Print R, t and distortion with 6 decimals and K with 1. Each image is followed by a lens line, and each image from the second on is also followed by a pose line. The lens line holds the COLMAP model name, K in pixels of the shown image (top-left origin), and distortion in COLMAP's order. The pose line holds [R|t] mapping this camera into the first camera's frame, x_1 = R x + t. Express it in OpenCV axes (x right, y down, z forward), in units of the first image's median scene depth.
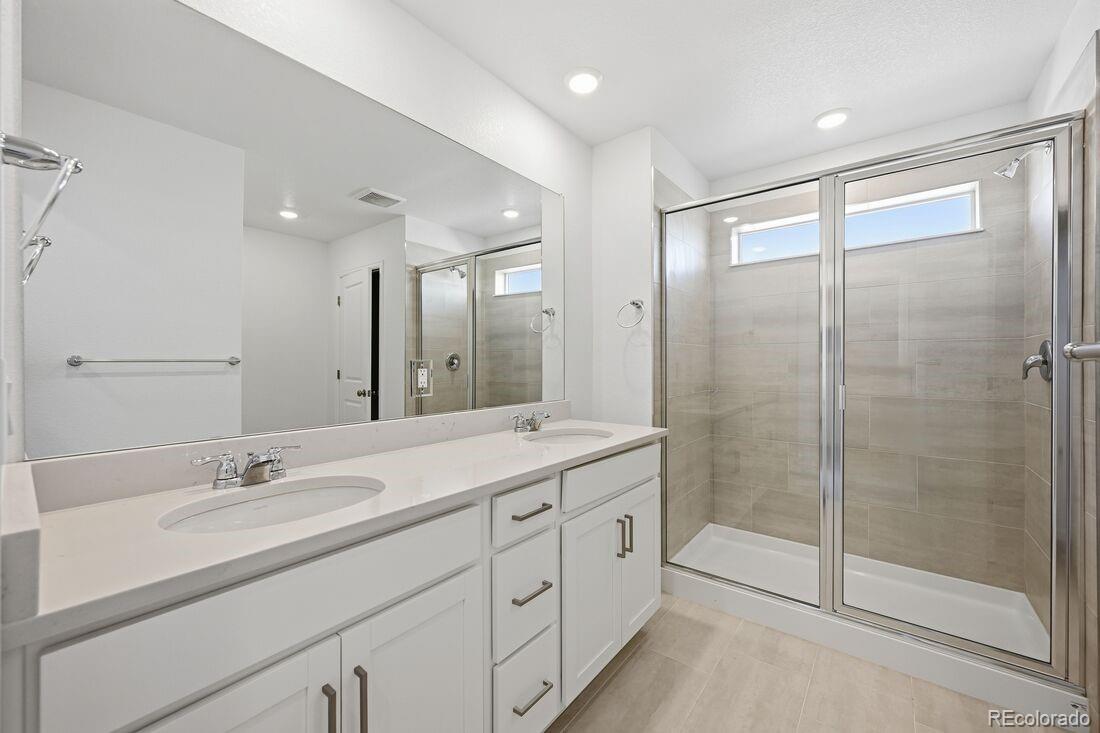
lens RADIAL K [[431.5, 0, 549.9], [0, 431.5, 365.4], [0, 0, 1]] dist [-0.001754, 0.000394]
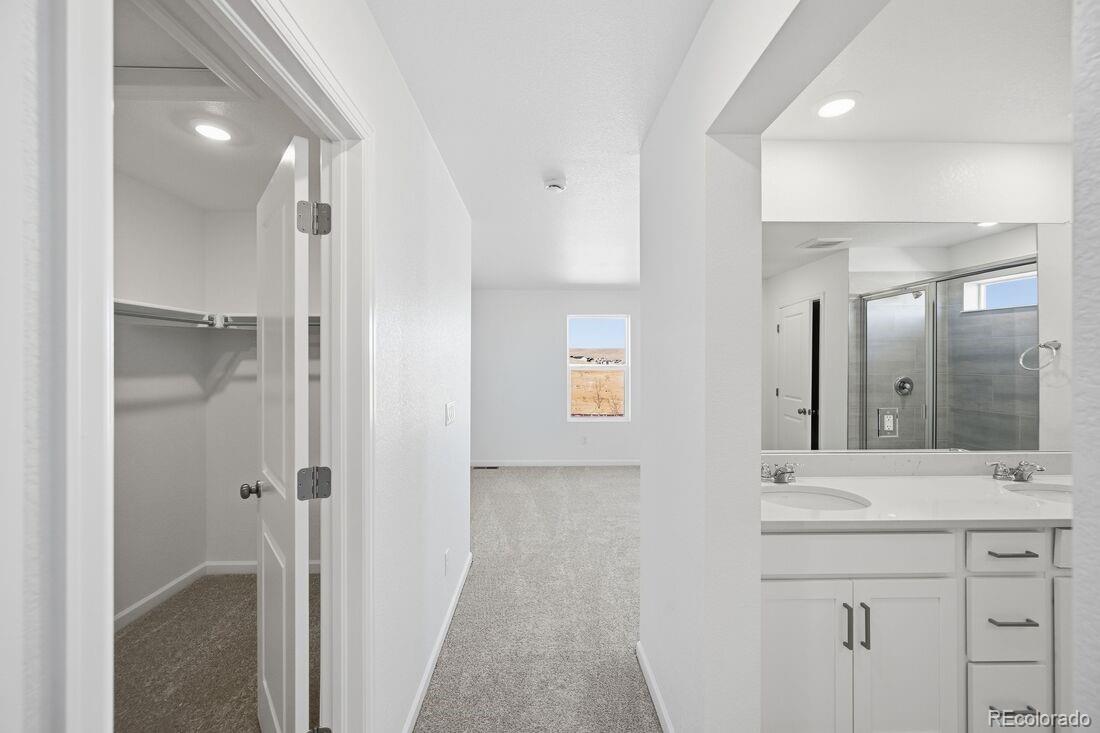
lens RADIAL K [[431.5, 0, 551.7], [0, 431.5, 364.4], [0, 0, 1]] dist [-0.001754, 0.000394]
pose [[0.633461, -0.000245, -0.773775, 0.033042], [-0.002754, 0.999993, -0.002571, -0.079659], [0.773770, 0.003760, 0.633456, -0.332694]]
